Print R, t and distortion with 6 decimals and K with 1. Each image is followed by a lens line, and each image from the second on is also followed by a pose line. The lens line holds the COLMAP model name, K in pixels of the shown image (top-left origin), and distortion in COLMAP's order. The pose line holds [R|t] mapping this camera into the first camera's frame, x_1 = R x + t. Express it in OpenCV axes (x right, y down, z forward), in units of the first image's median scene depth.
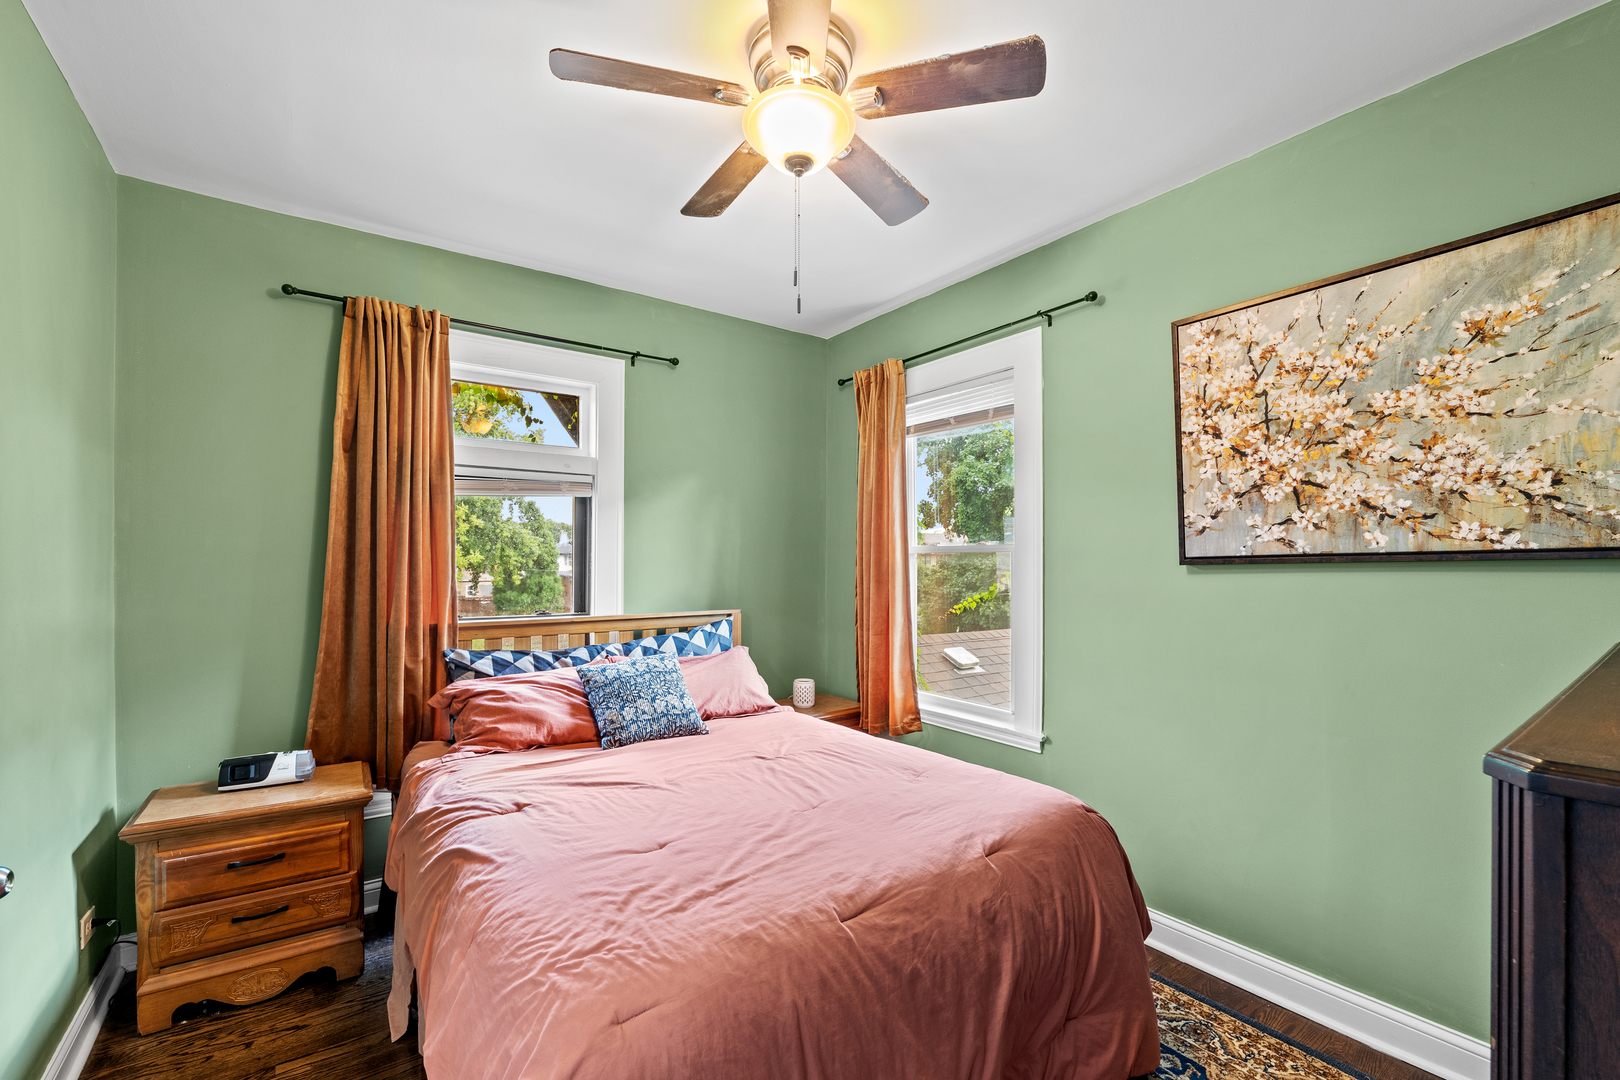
lens RADIAL K [[666.3, 0, 804.9], [0, 666.3, 545.1], [0, 0, 1]] dist [-0.009559, 0.000411]
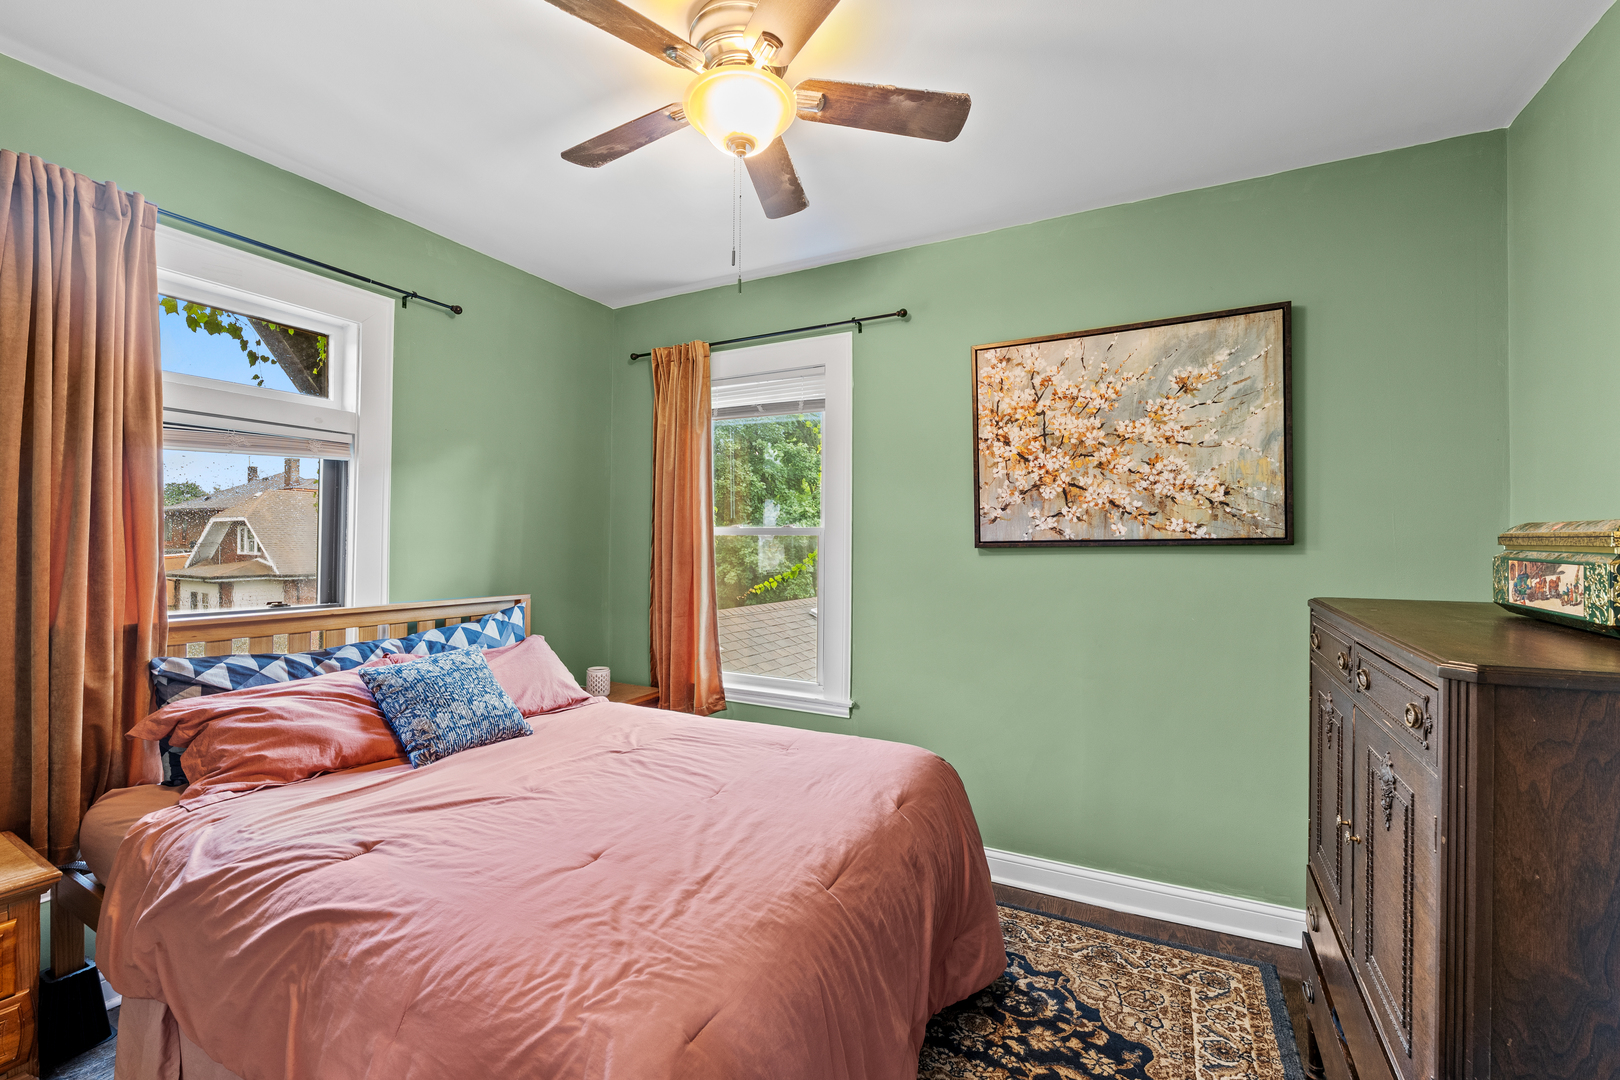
lens RADIAL K [[671.6, 0, 791.2], [0, 671.6, 520.3], [0, 0, 1]] dist [-0.009863, 0.000509]
pose [[0.903587, 0.022112, 0.427834, -0.236167], [-0.018487, 0.999749, -0.012627, 0.001148], [-0.428006, 0.003500, 0.903769, 0.038906]]
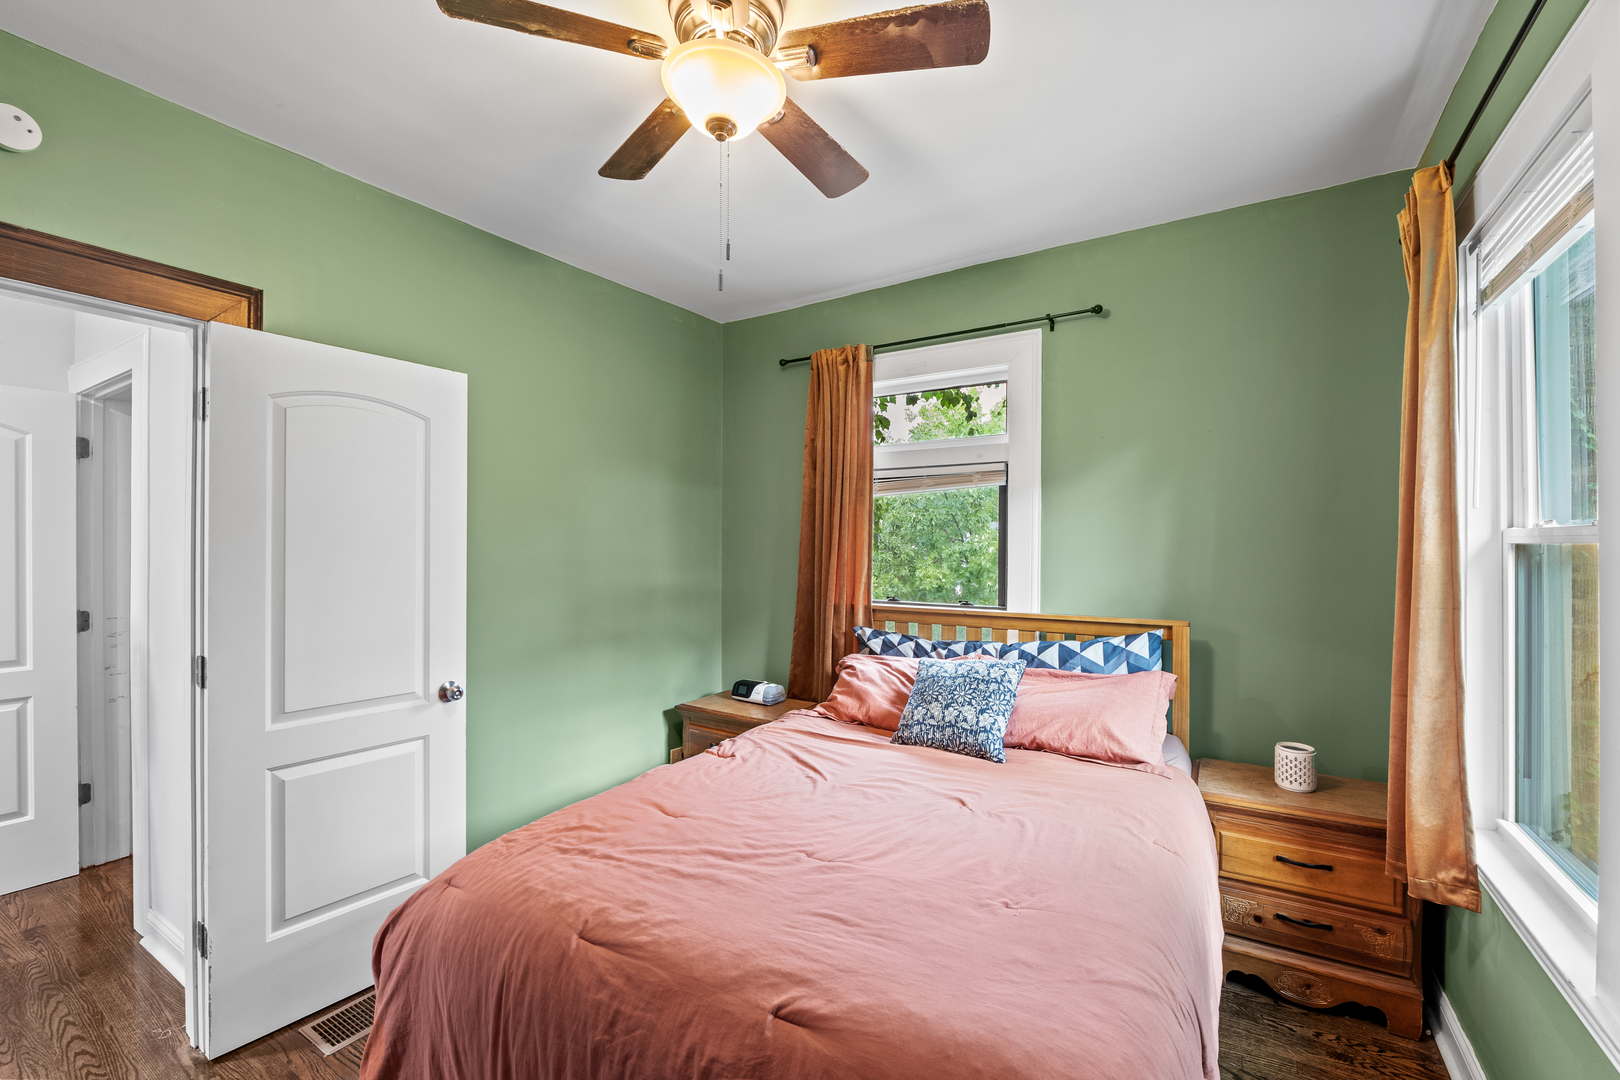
lens RADIAL K [[661.2, 0, 811.5], [0, 661.2, 534.9], [0, 0, 1]] dist [-0.008107, 0.000130]
pose [[0.391020, -0.012405, -0.920299, 0.562280], [0.022827, 0.999732, -0.003777, -0.005949], [0.920099, -0.019531, 0.391198, 0.490162]]
